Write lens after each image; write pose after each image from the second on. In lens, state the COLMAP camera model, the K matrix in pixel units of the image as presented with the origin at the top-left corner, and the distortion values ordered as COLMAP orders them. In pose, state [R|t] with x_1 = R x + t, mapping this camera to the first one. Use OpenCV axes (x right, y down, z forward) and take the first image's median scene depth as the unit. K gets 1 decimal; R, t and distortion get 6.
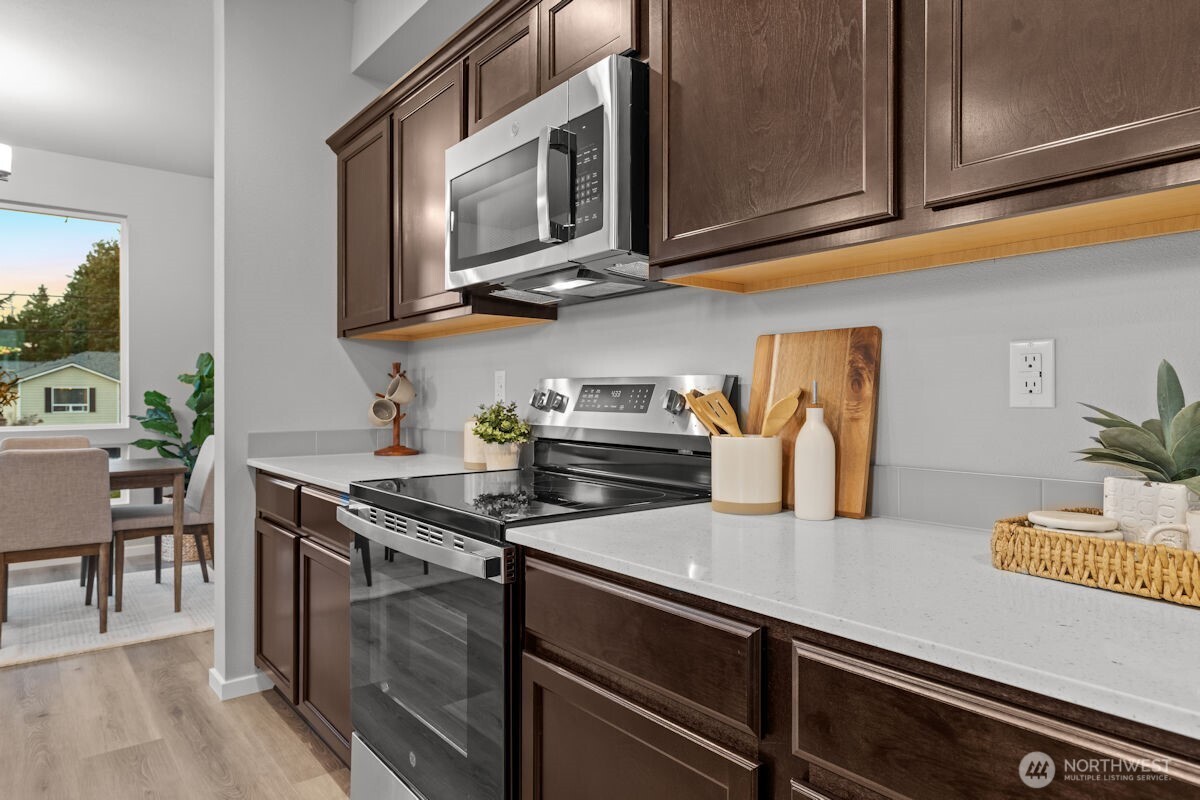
lens RADIAL K [[722.6, 0, 607.3], [0, 722.6, 398.1], [0, 0, 1]] dist [-0.002405, 0.002886]
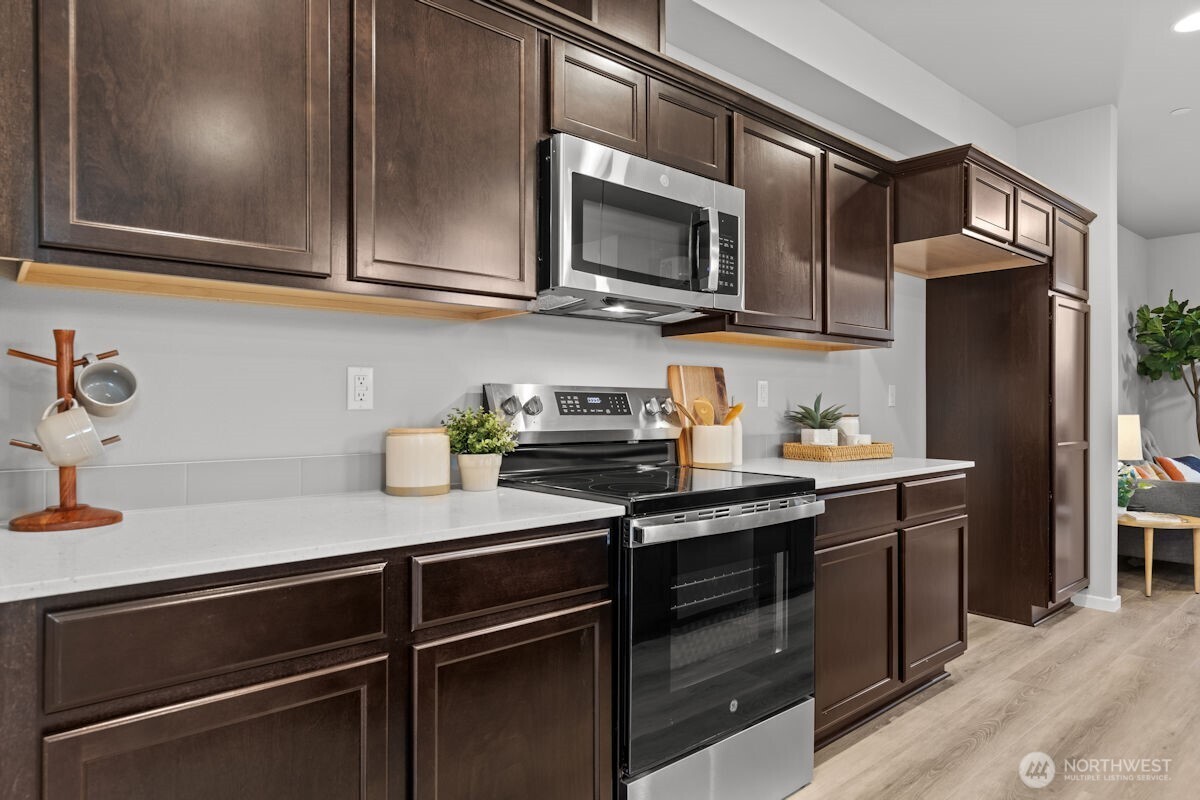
lens RADIAL K [[722.6, 0, 595.5], [0, 722.6, 398.6], [0, 0, 1]] dist [-0.002405, 0.002886]
pose [[-0.023817, 0.004837, 0.999705, -0.794745], [-0.000618, 0.999988, -0.004853, -0.001818], [-0.999716, -0.000734, -0.023814, 0.683754]]
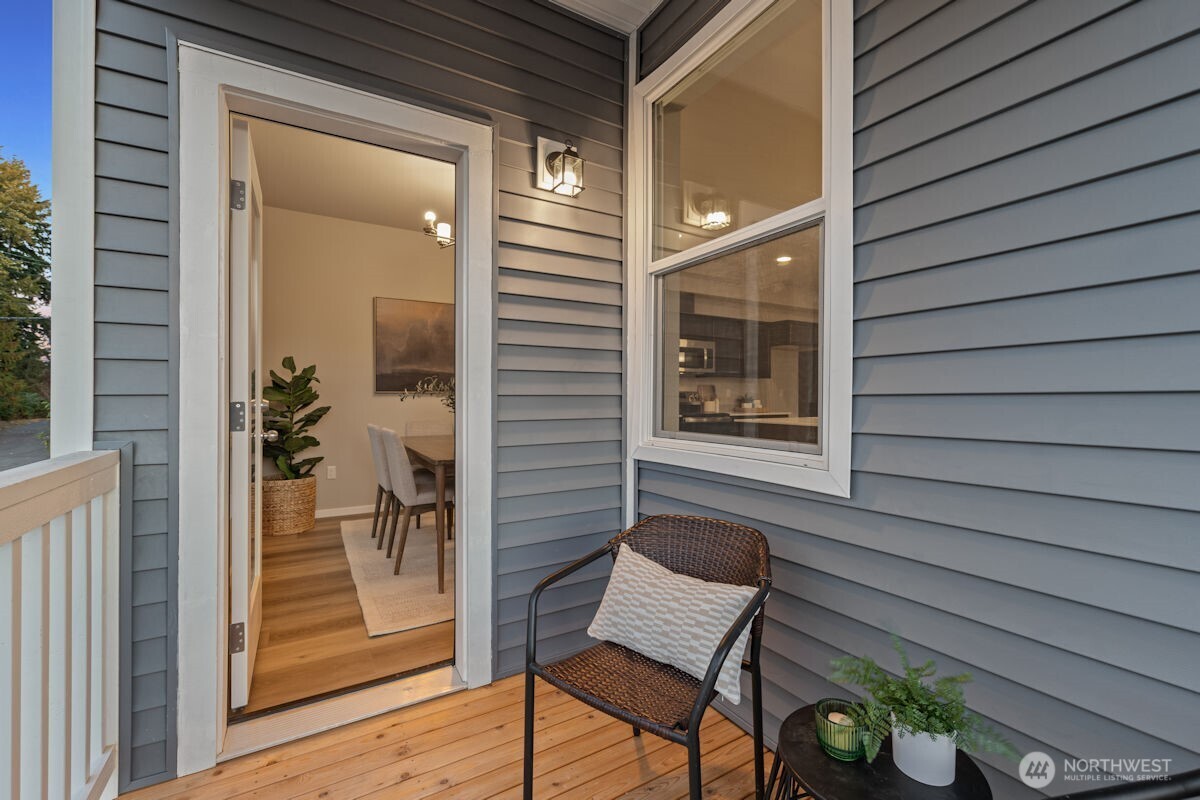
lens RADIAL K [[505.4, 0, 596.3], [0, 505.4, 399.2], [0, 0, 1]] dist [0.003915, 0.000274]
pose [[0.155738, 0.000574, 0.987798, -2.289976], [0.003351, 0.999994, -0.001110, 0.018084], [-0.987793, 0.003483, 0.155735, 0.669621]]
